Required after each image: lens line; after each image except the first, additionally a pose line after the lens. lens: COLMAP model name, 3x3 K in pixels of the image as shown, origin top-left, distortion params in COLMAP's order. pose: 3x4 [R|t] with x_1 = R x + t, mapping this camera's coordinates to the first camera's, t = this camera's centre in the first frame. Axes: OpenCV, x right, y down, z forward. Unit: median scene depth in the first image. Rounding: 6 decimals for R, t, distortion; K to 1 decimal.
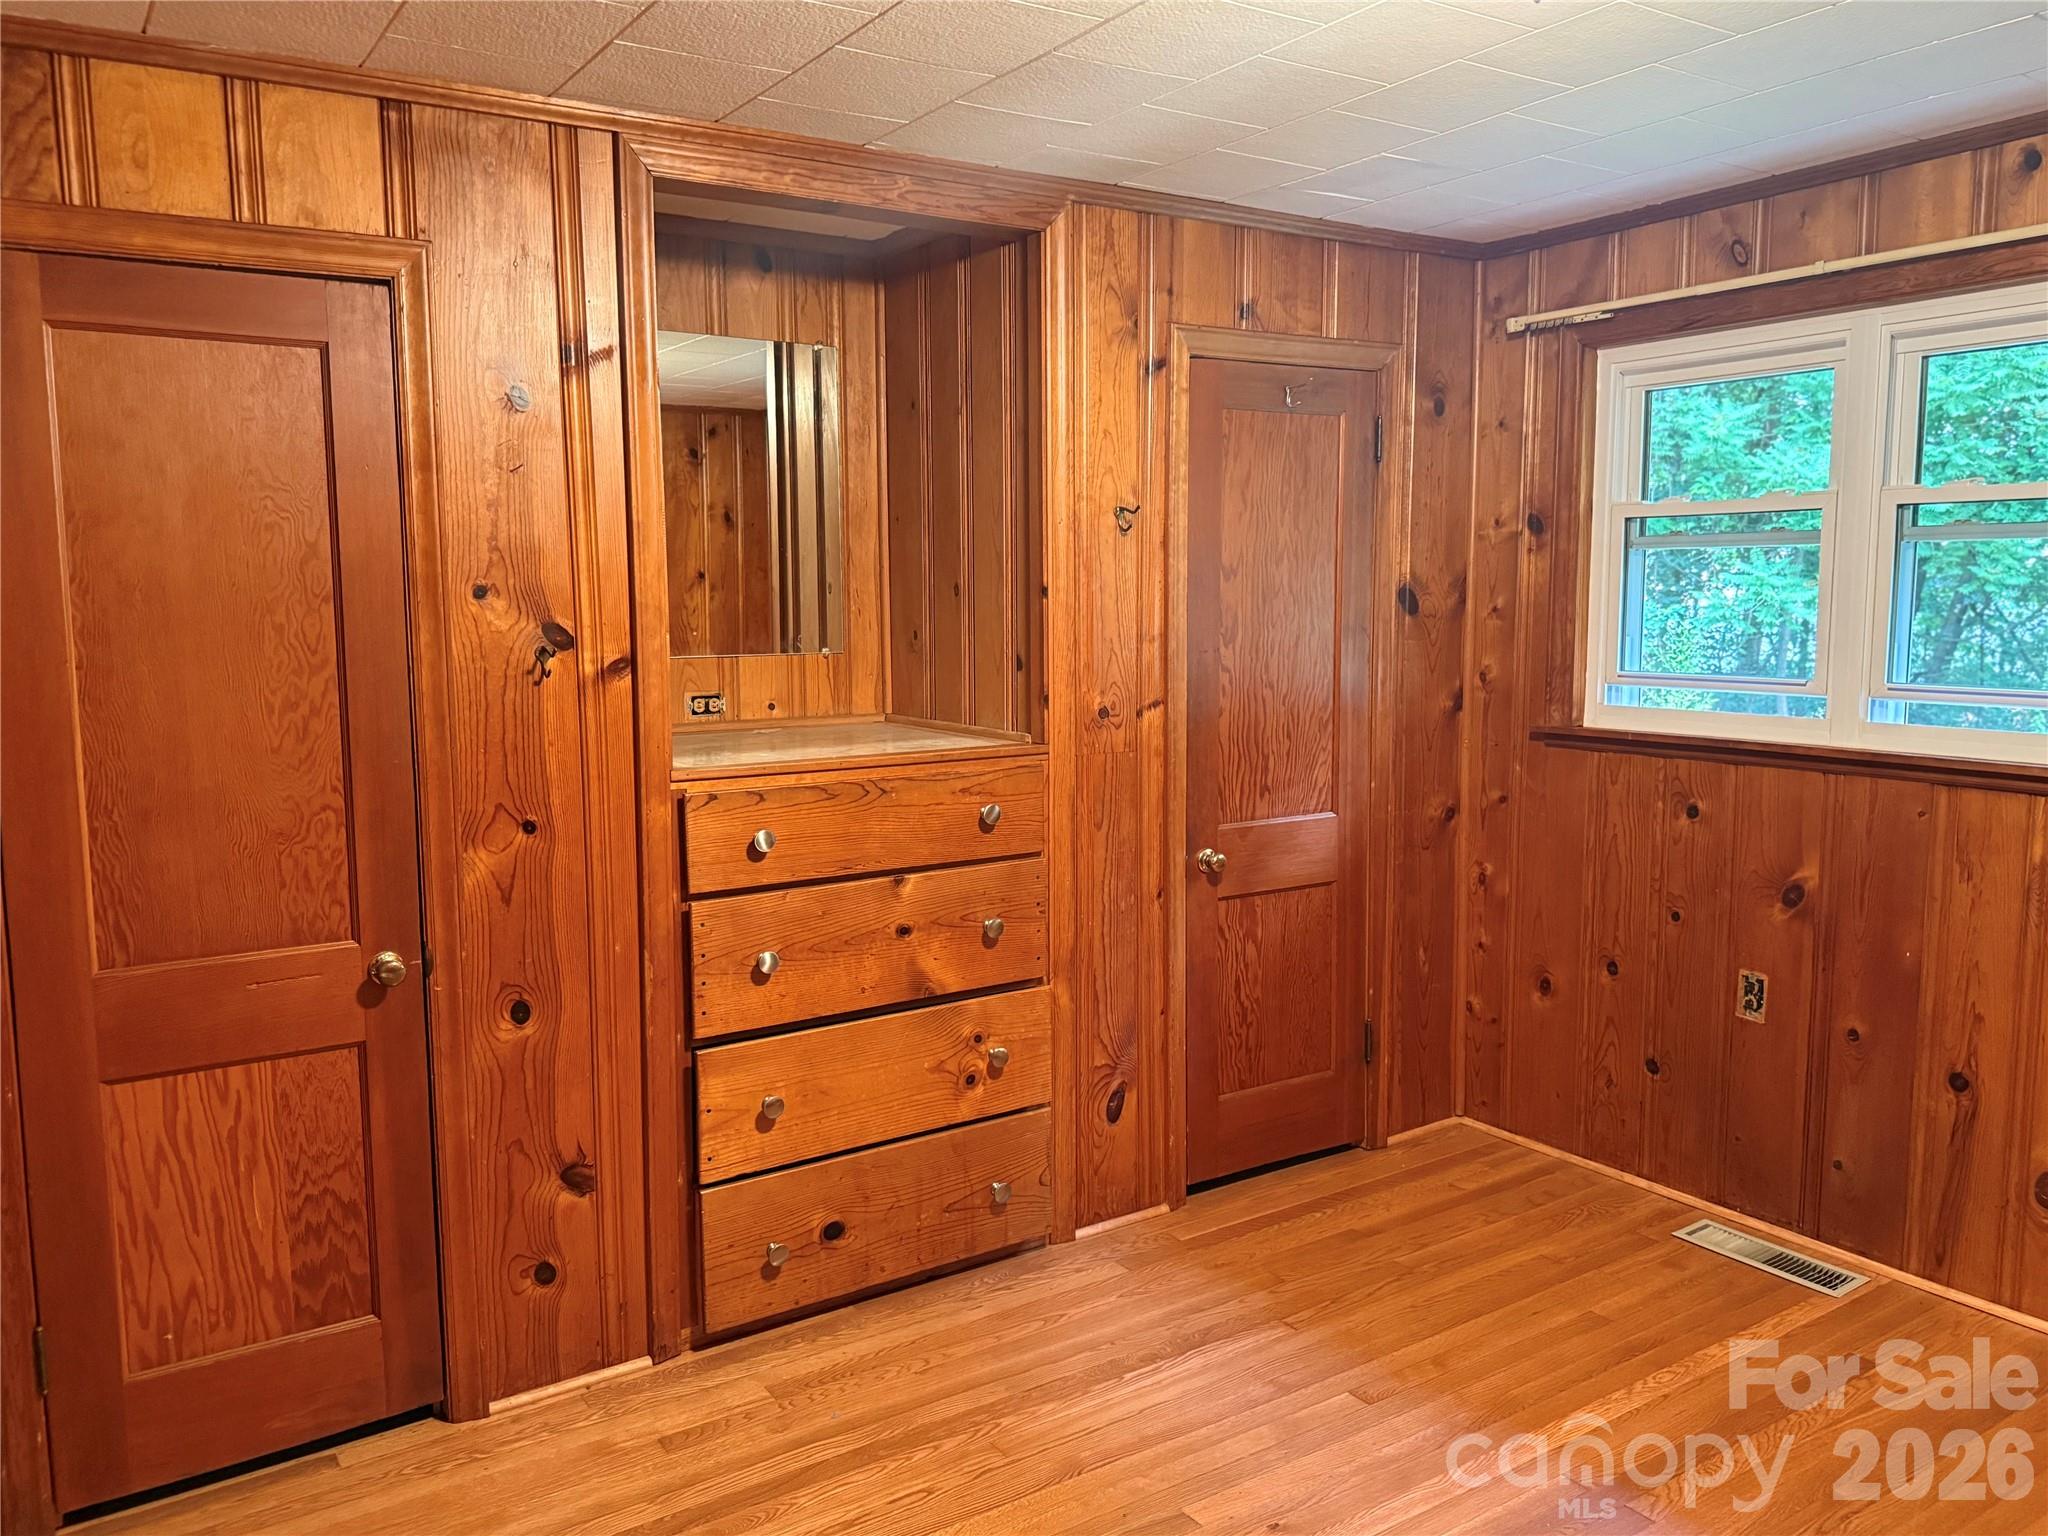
lens RADIAL K [[1555.2, 0, 1024.0], [0, 1555.2, 768.0], [0, 0, 1]] dist [0.089299, -0.084081]
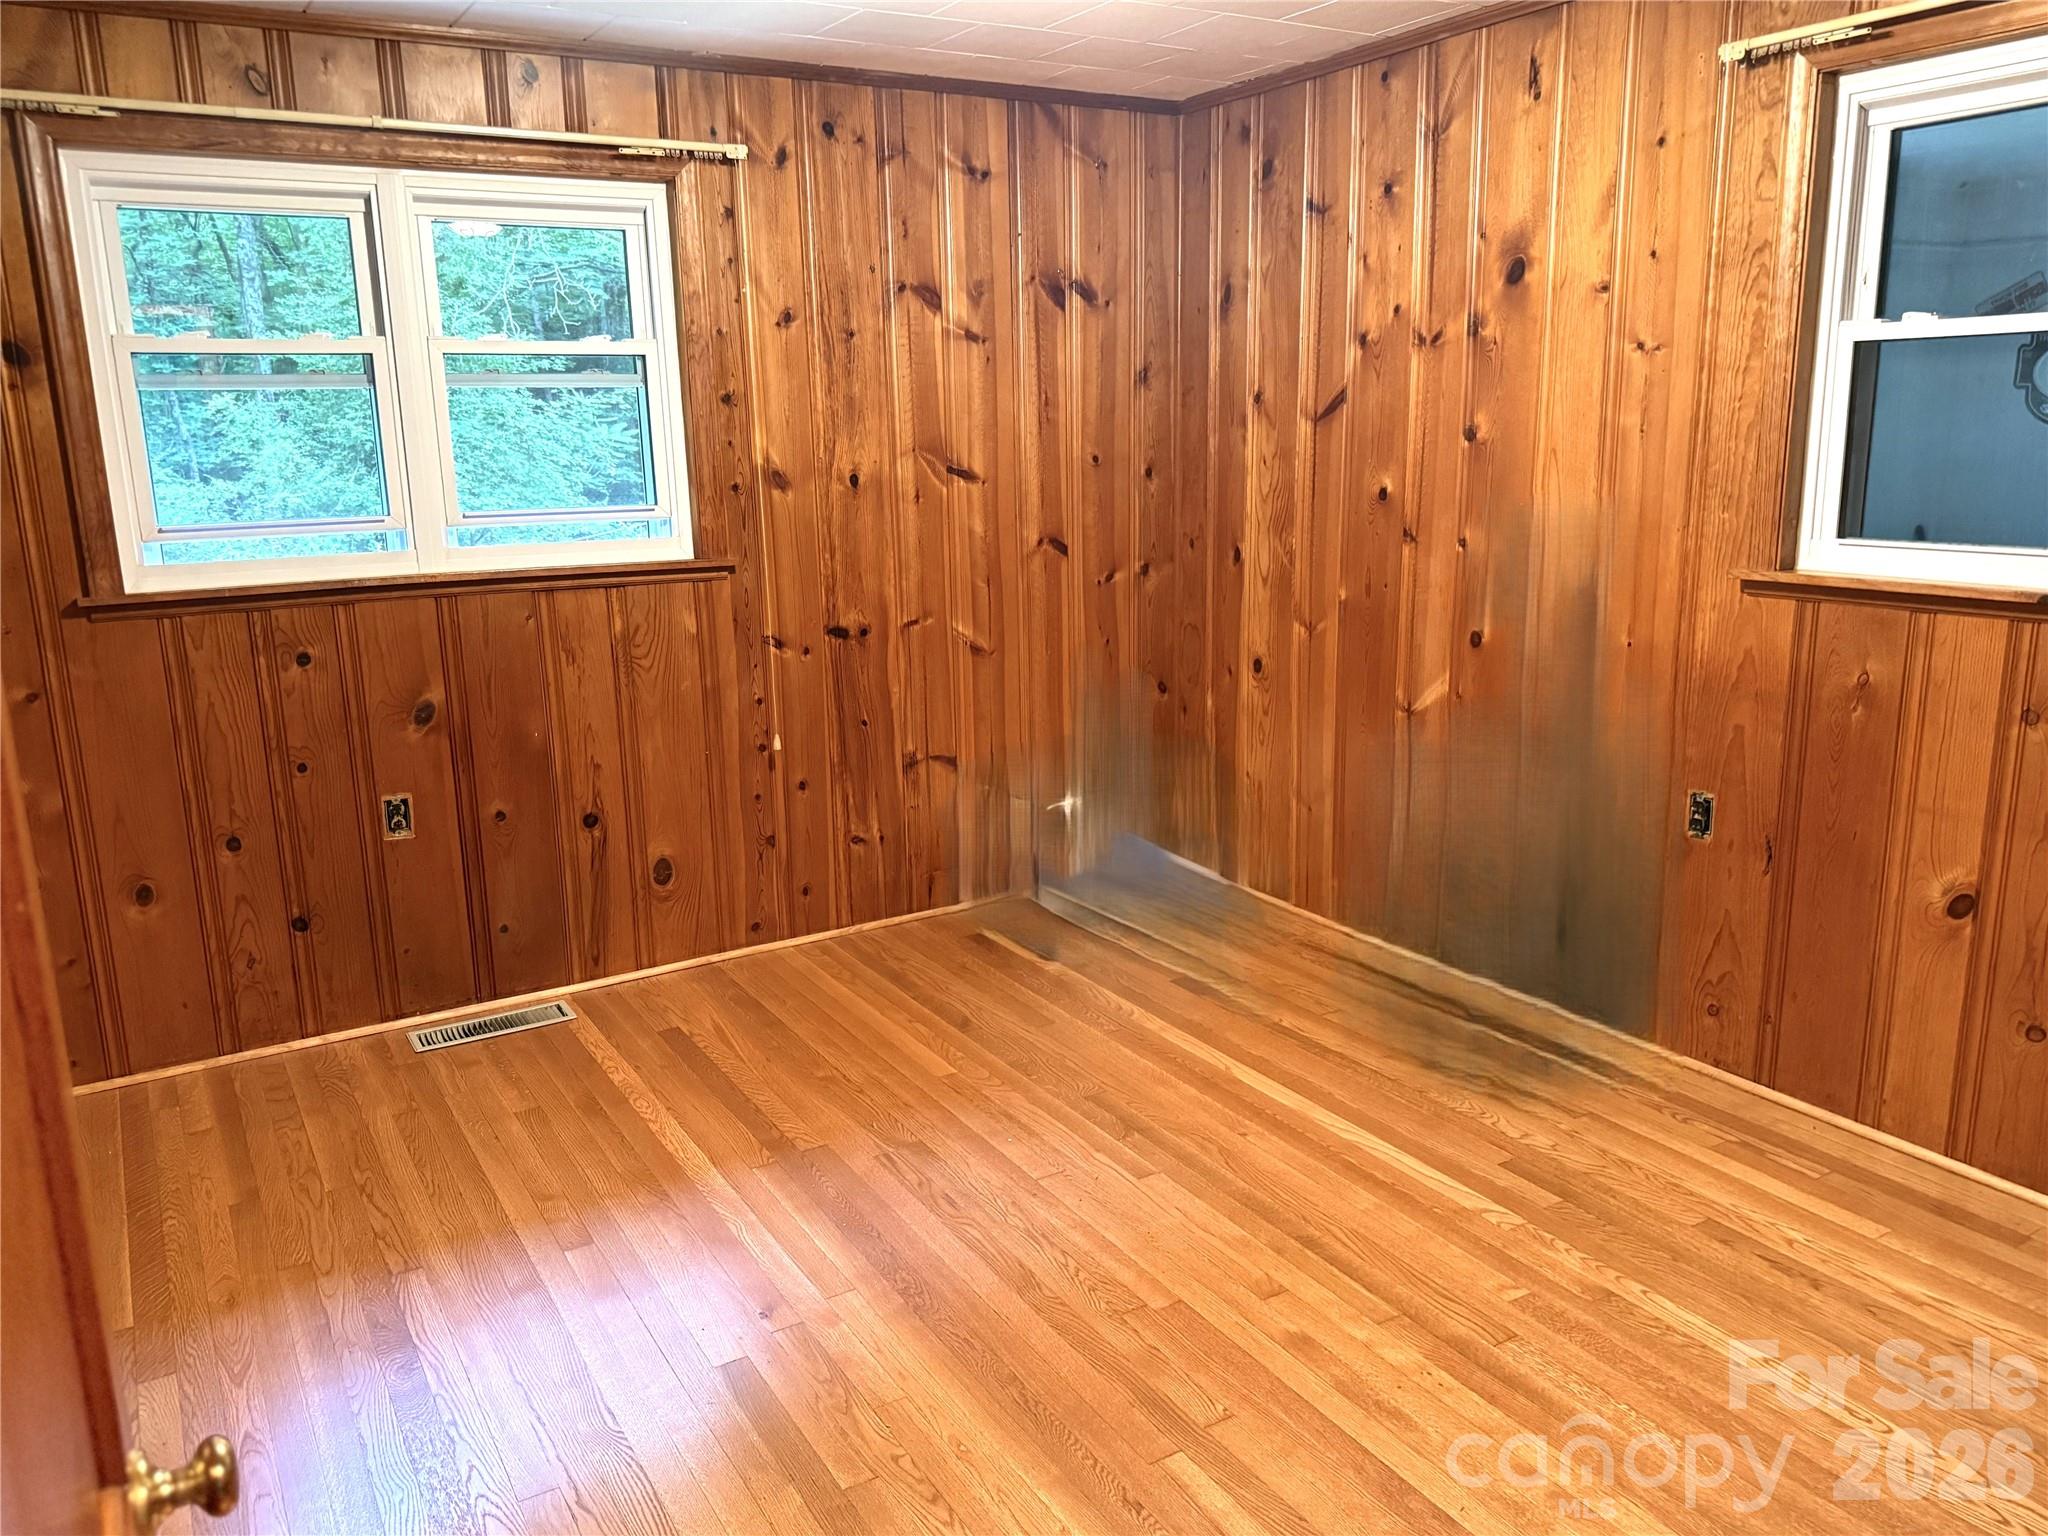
lens RADIAL K [[1555.2, 0, 1024.0], [0, 1555.2, 768.0], [0, 0, 1]] dist [0.089299, -0.084081]
pose [[0.052117, -0.216056, 0.974989, -0.567889], [0.137722, 0.968542, 0.207266, -0.052511], [-0.989099, 0.123476, 0.080233, 0.504422]]
